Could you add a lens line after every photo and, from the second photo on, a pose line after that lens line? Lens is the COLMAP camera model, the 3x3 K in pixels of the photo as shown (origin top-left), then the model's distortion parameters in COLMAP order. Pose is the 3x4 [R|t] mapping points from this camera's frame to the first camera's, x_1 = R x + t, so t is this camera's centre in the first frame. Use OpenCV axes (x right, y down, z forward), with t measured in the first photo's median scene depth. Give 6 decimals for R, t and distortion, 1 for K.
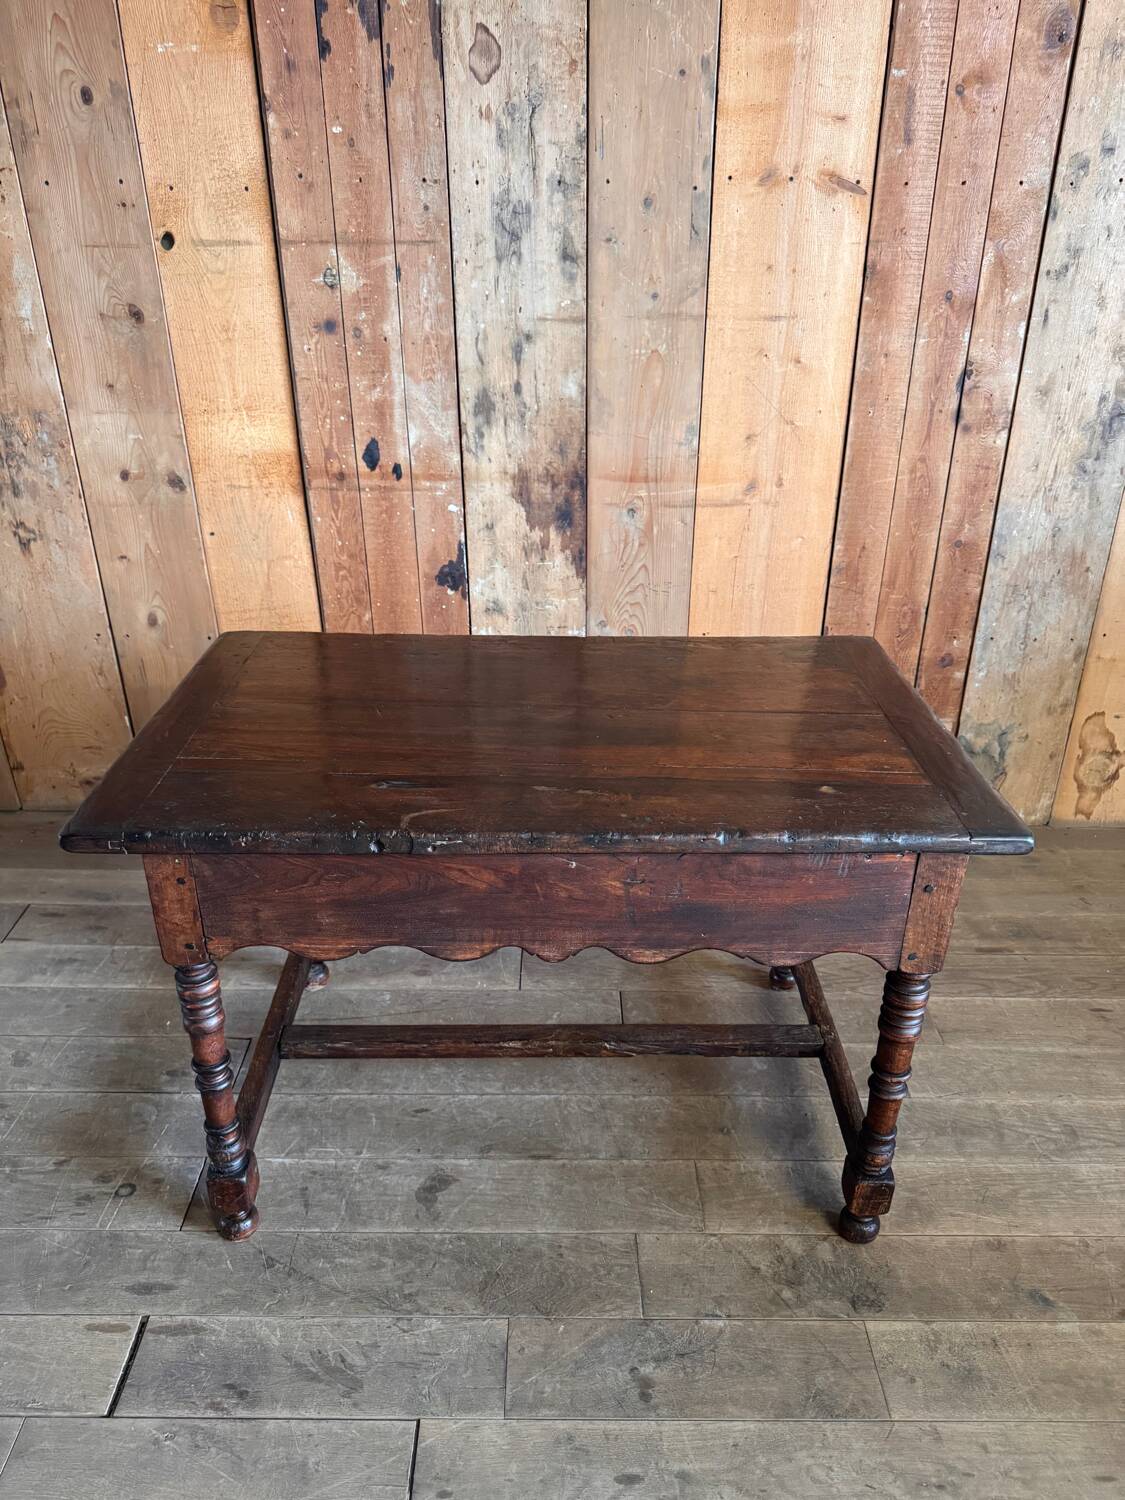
lens RADIAL K [[1071.3, 0, 562.0], [0, 1071.3, 758.4], [0, 0, 1]] dist [0.009244, -0.021599]
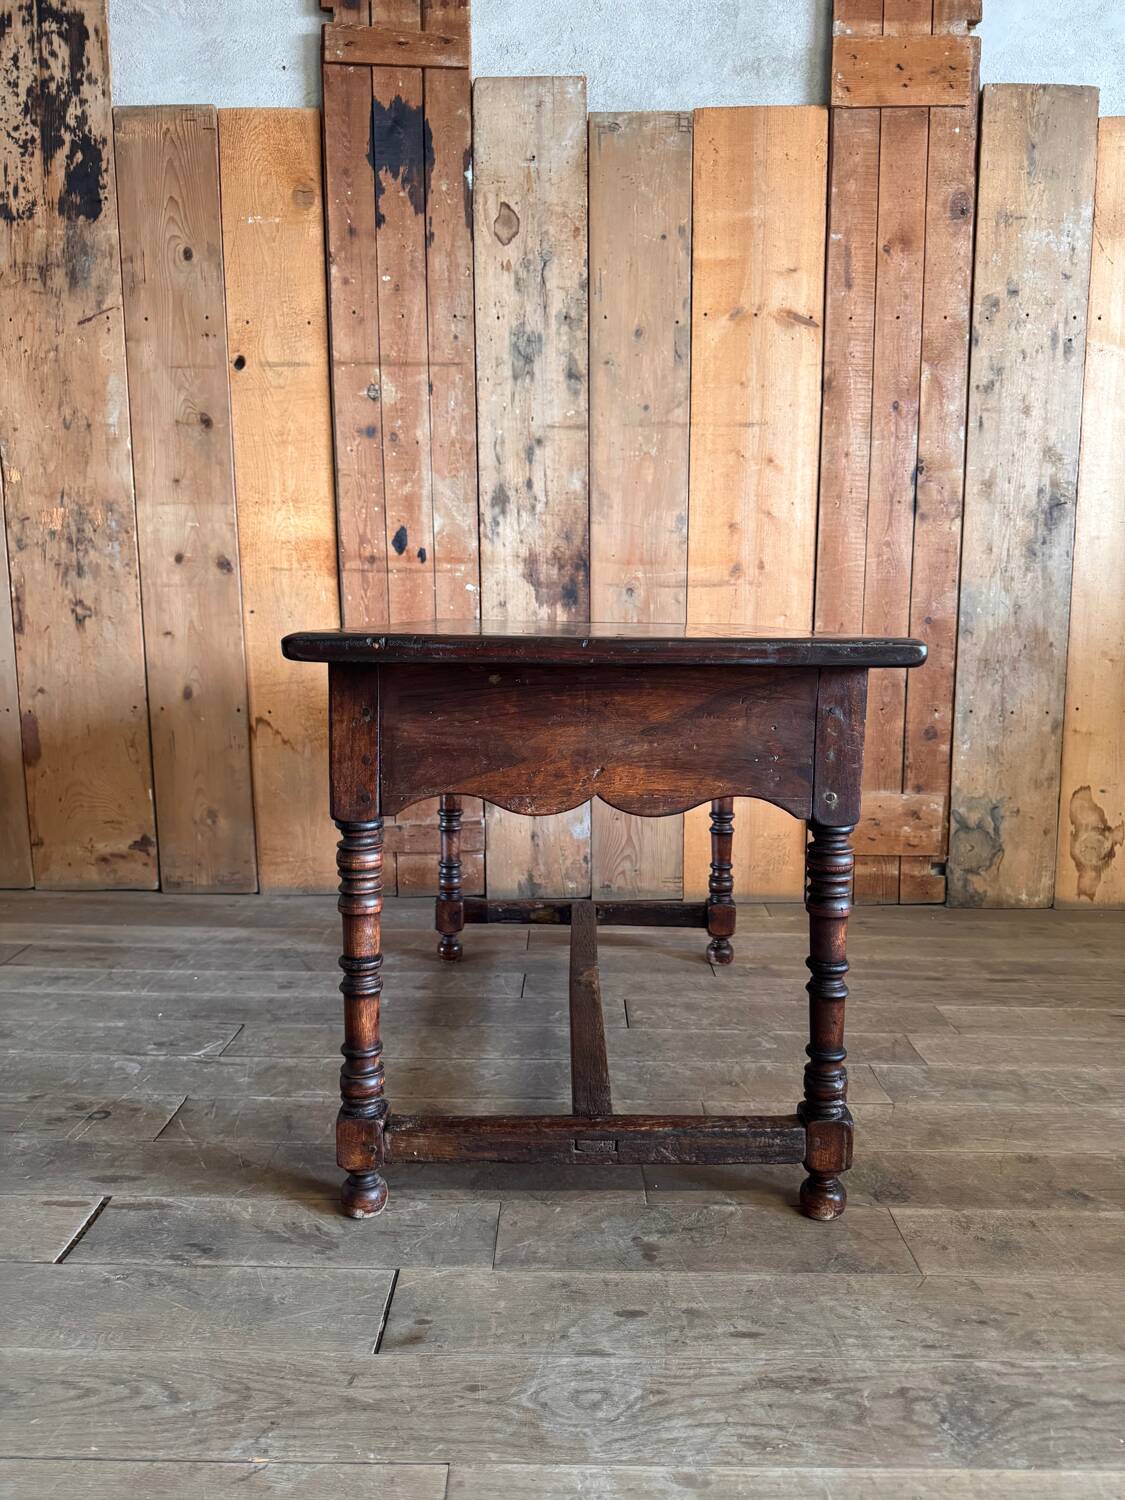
lens RADIAL K [[1071.3, 0, 571.2], [0, 1071.3, 760.4], [0, 0, 1]] dist [0.009244, -0.021599]
pose [[0.999983, 0.000652, -0.005786, 0.010909], [-0.002469, 0.947434, -0.319941, 0.319085], [0.005273, 0.319950, 0.947420, 0.004393]]
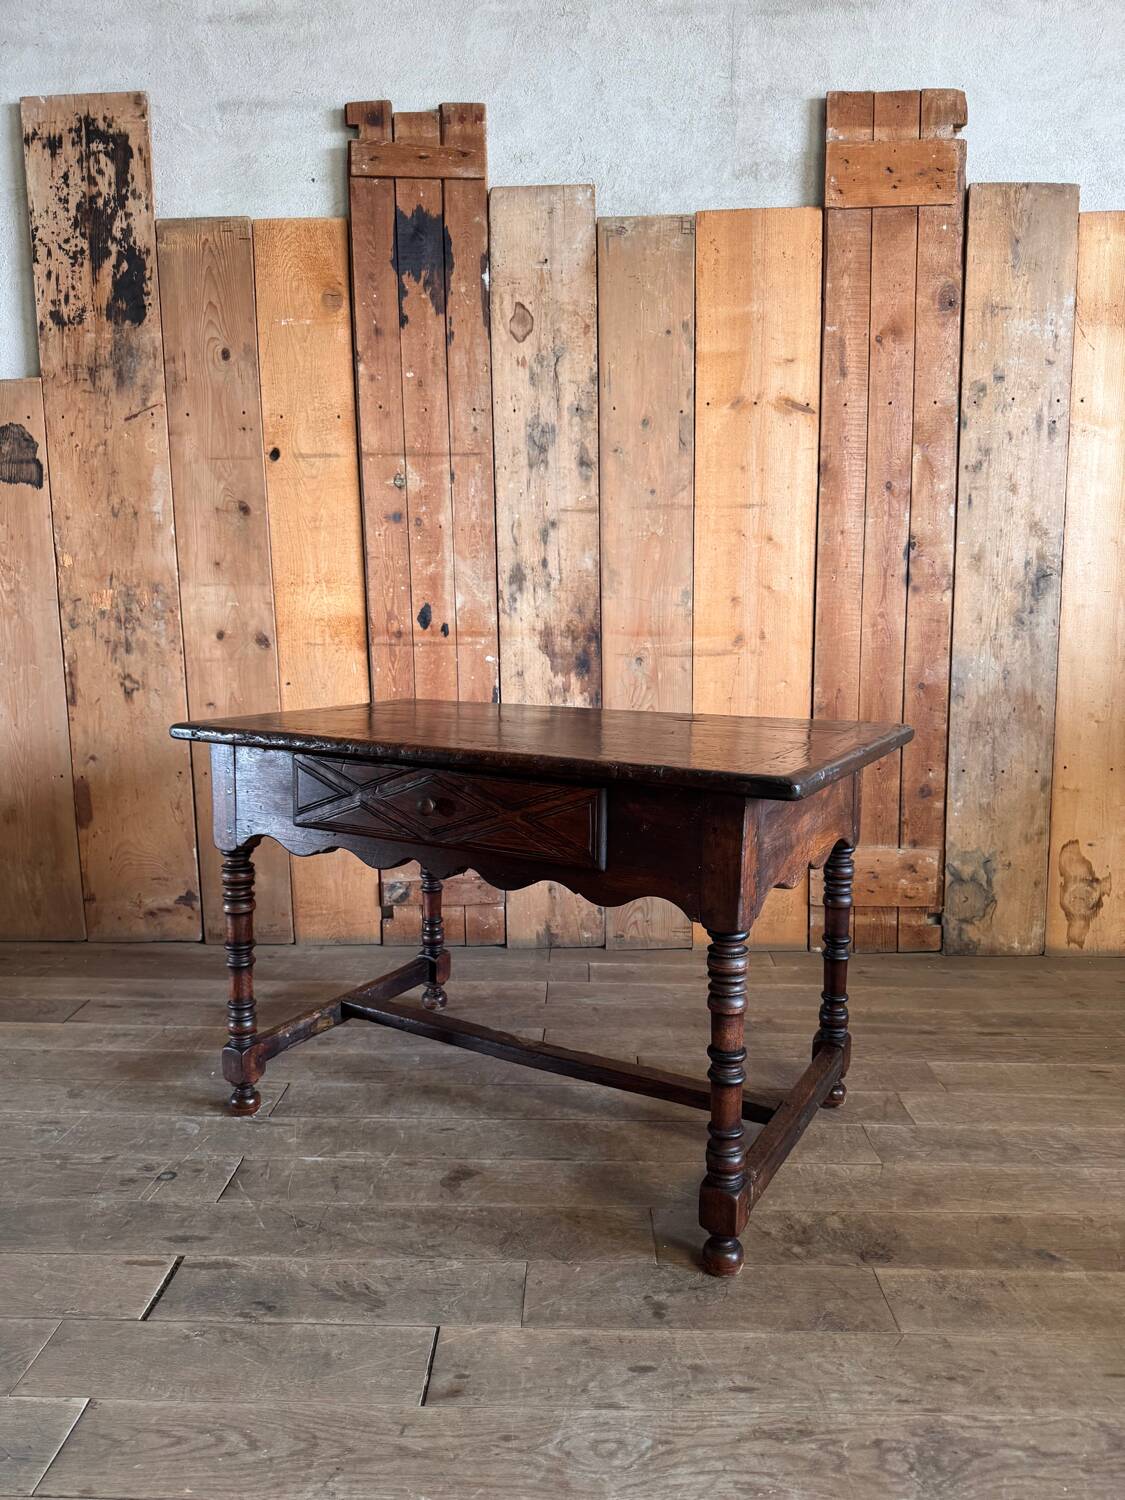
lens RADIAL K [[1071.3, 0, 561.3], [0, 1071.3, 756.8], [0, 0, 1]] dist [0.009244, -0.021599]
pose [[0.999586, -0.007321, -0.027822, 0.010937], [-0.002003, 0.947019, -0.321172, 0.273807], [0.028699, 0.321095, 0.946612, -0.096435]]
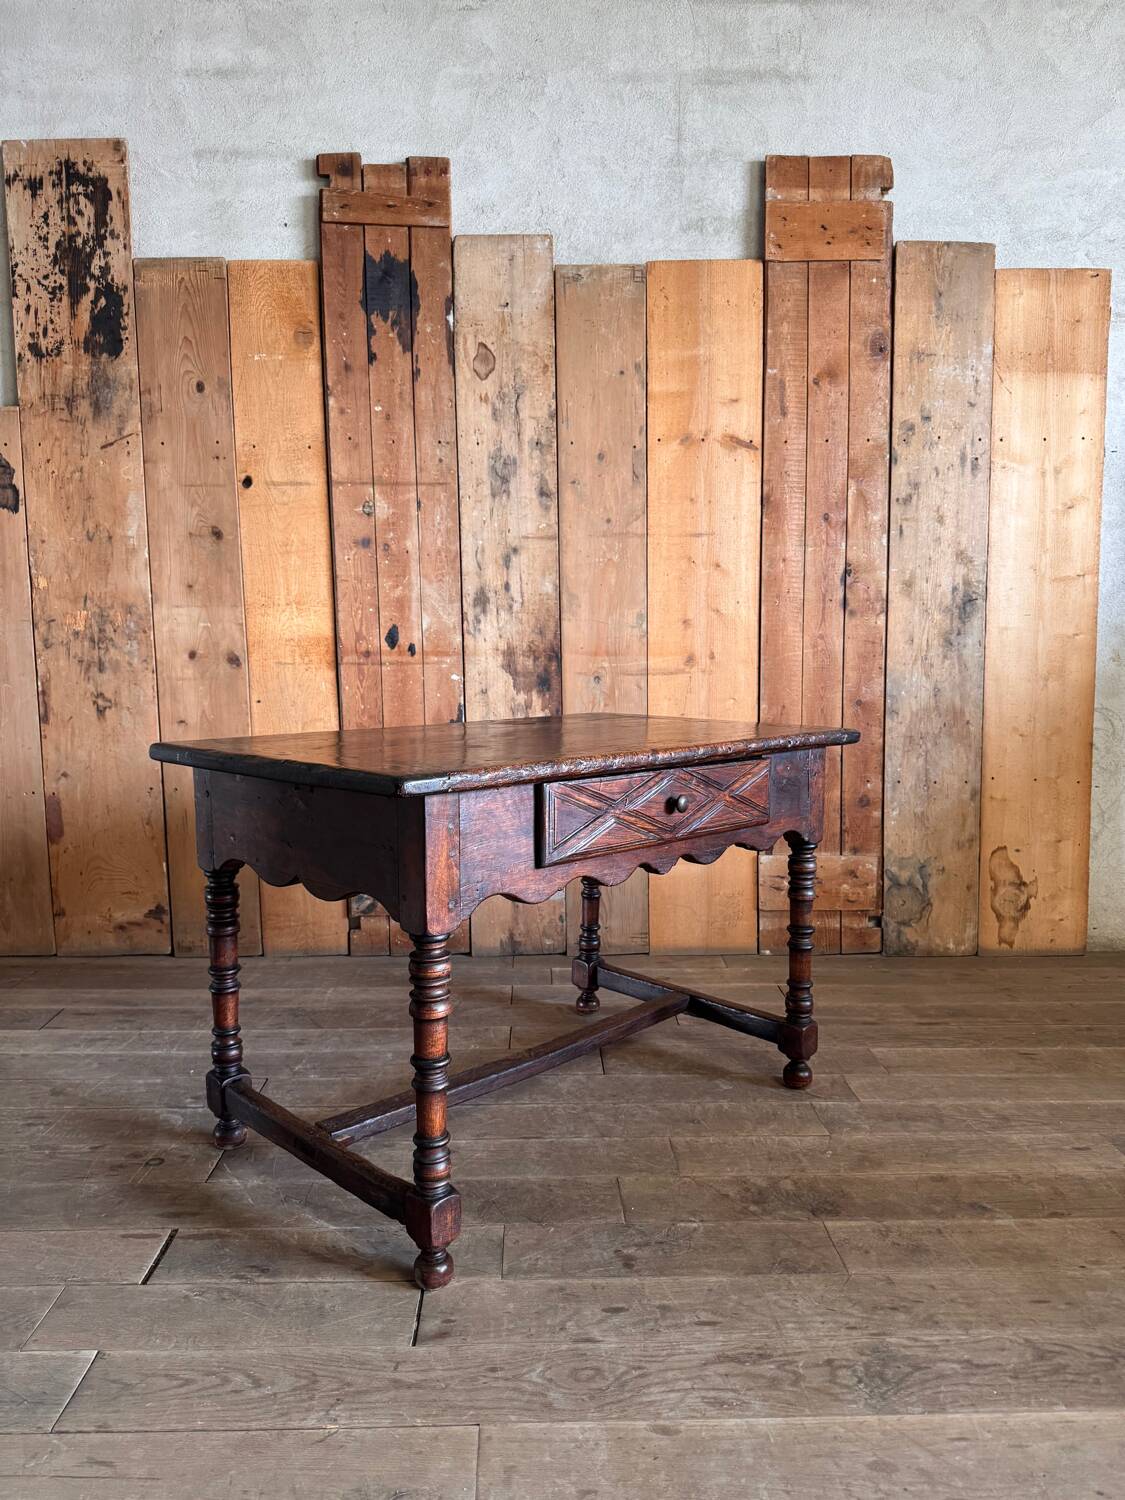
lens RADIAL K [[1071.3, 0, 566.7], [0, 1071.3, 758.2], [0, 0, 1]] dist [0.009244, -0.021599]
pose [[0.999557, -0.012735, 0.026904, -0.006316], [0.021407, 0.935572, -0.352485, 0.322790], [-0.020682, 0.352905, 0.935431, -0.147348]]
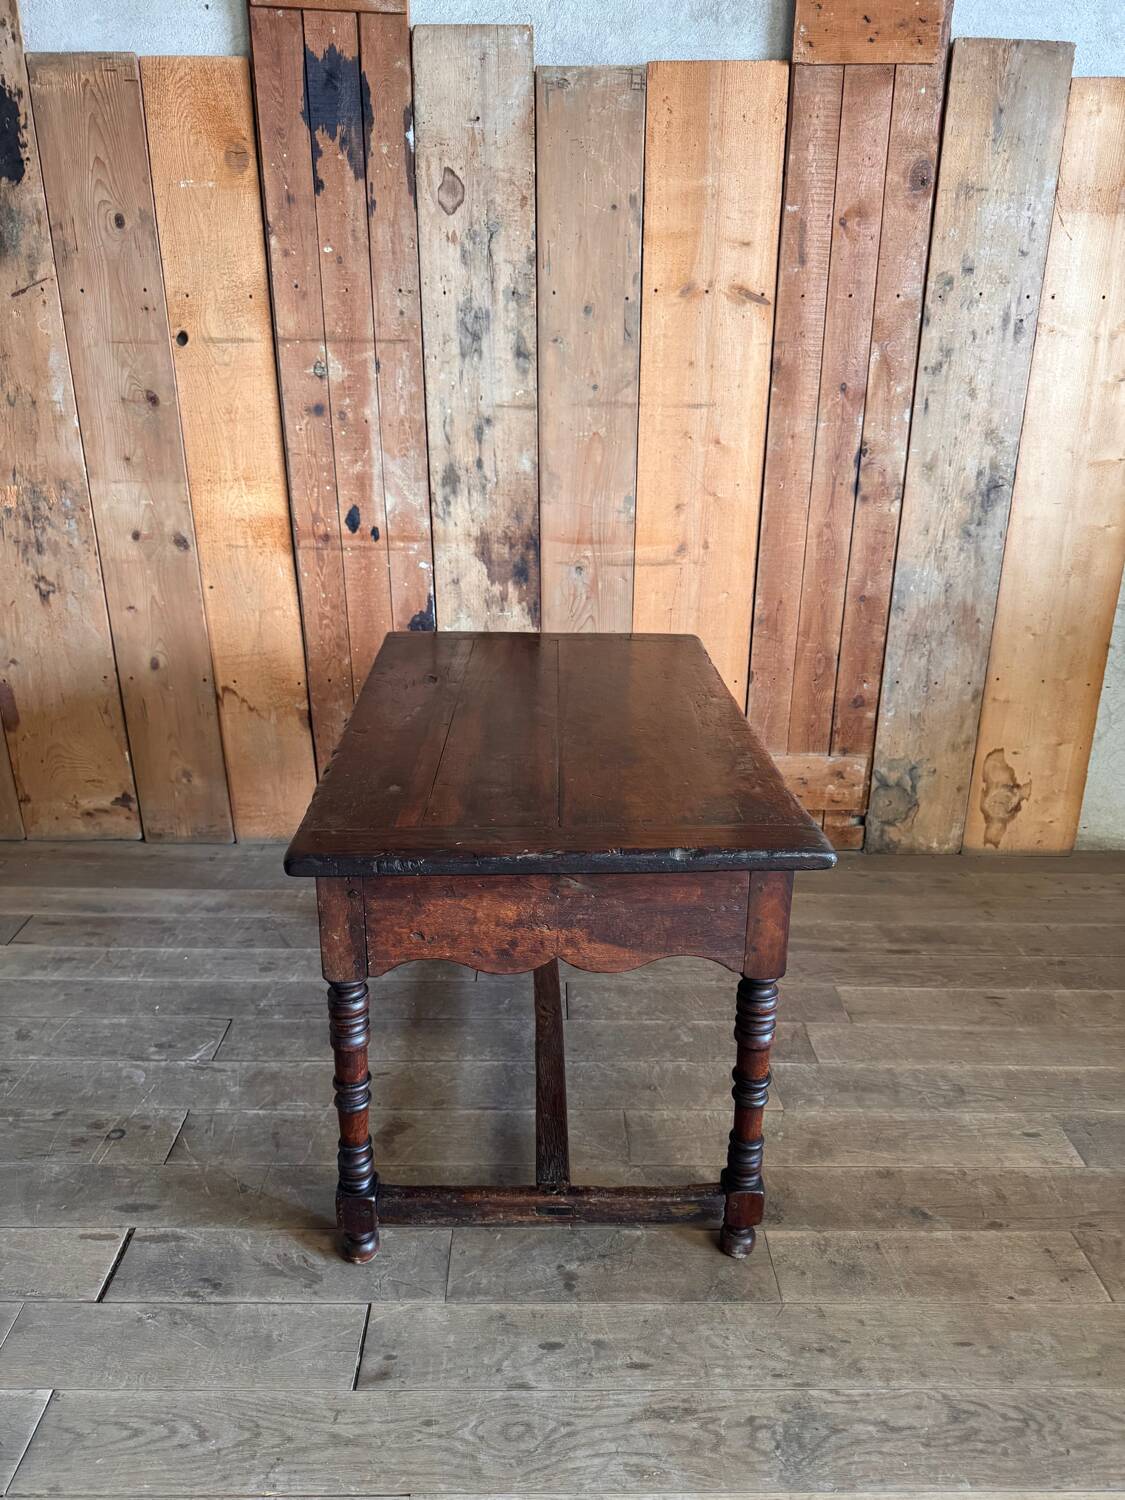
lens RADIAL K [[1071.3, 0, 565.5], [0, 1071.3, 757.1], [0, 0, 1]] dist [0.009244, -0.021599]
pose [[0.999890, 0.000518, 0.014791, 0.036825], [0.001069, 0.994250, -0.107080, 0.102021], [-0.014761, 0.107084, 0.994140, -0.130860]]
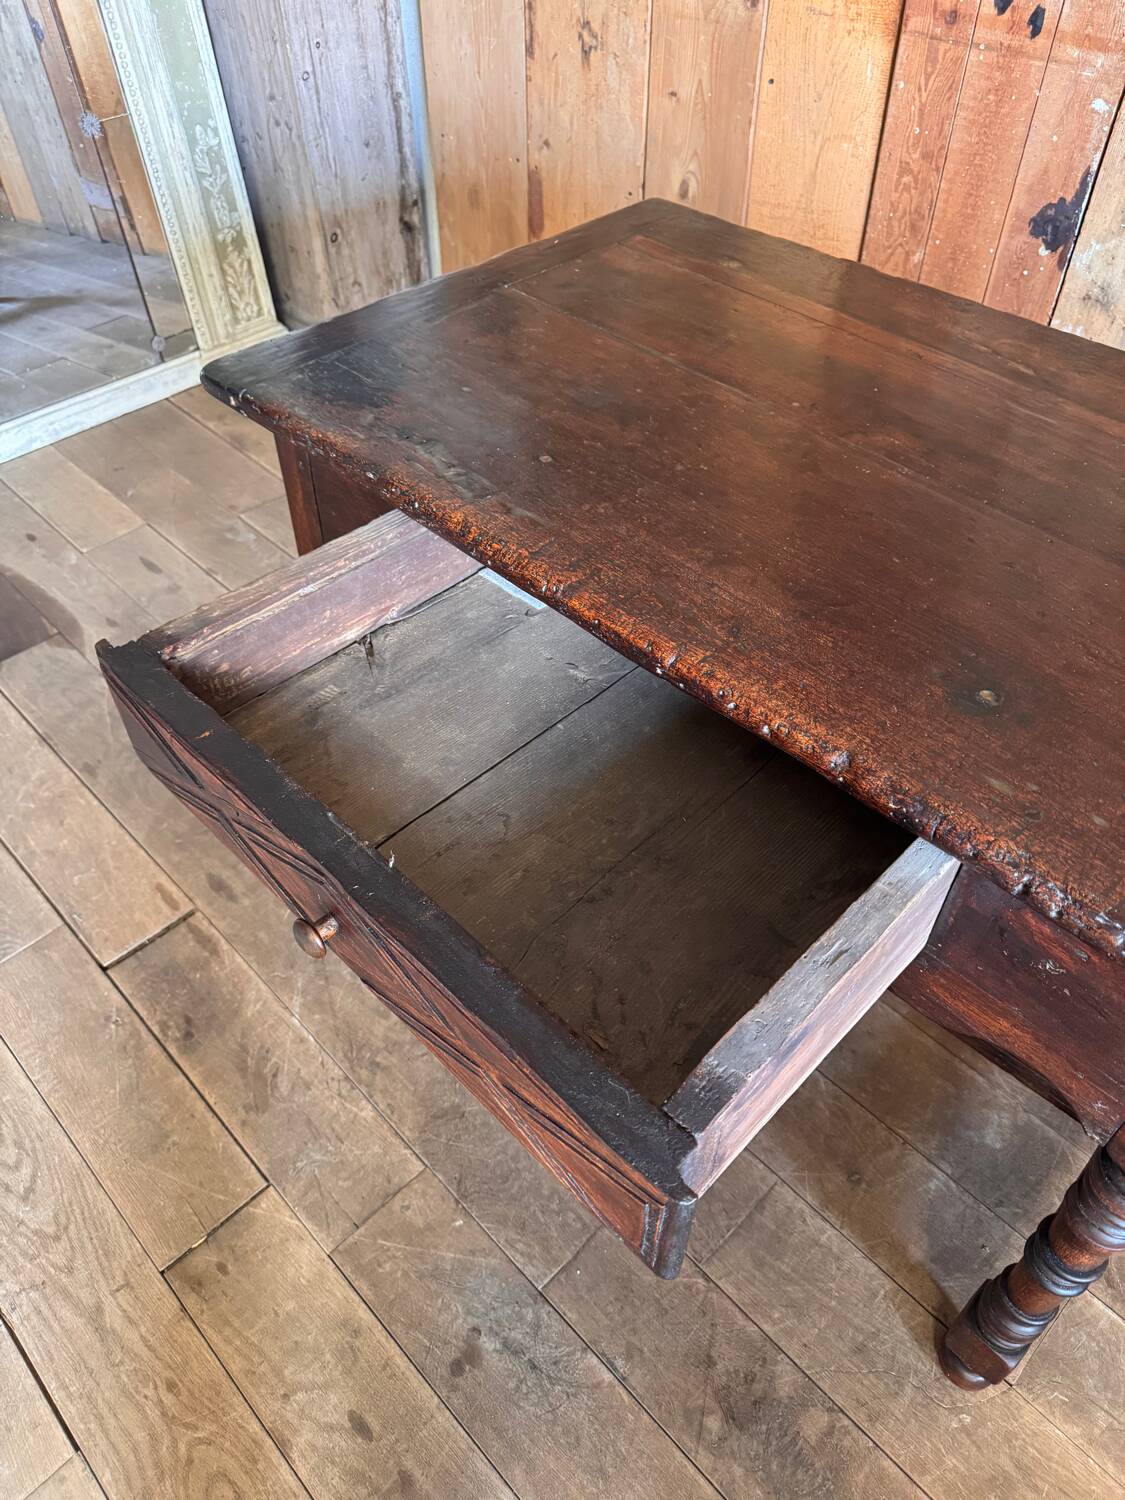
lens RADIAL K [[1089.6, 0, 564.1], [0, 1089.6, 753.7], [0, 0, 1]] dist [0.007077, -0.020602]
pose [[0.691901, 0.502302, -0.518618, 0.206286], [-0.315034, 0.856367, 0.409132, -0.084692], [0.649636, -0.119697, 0.750764, 0.334524]]
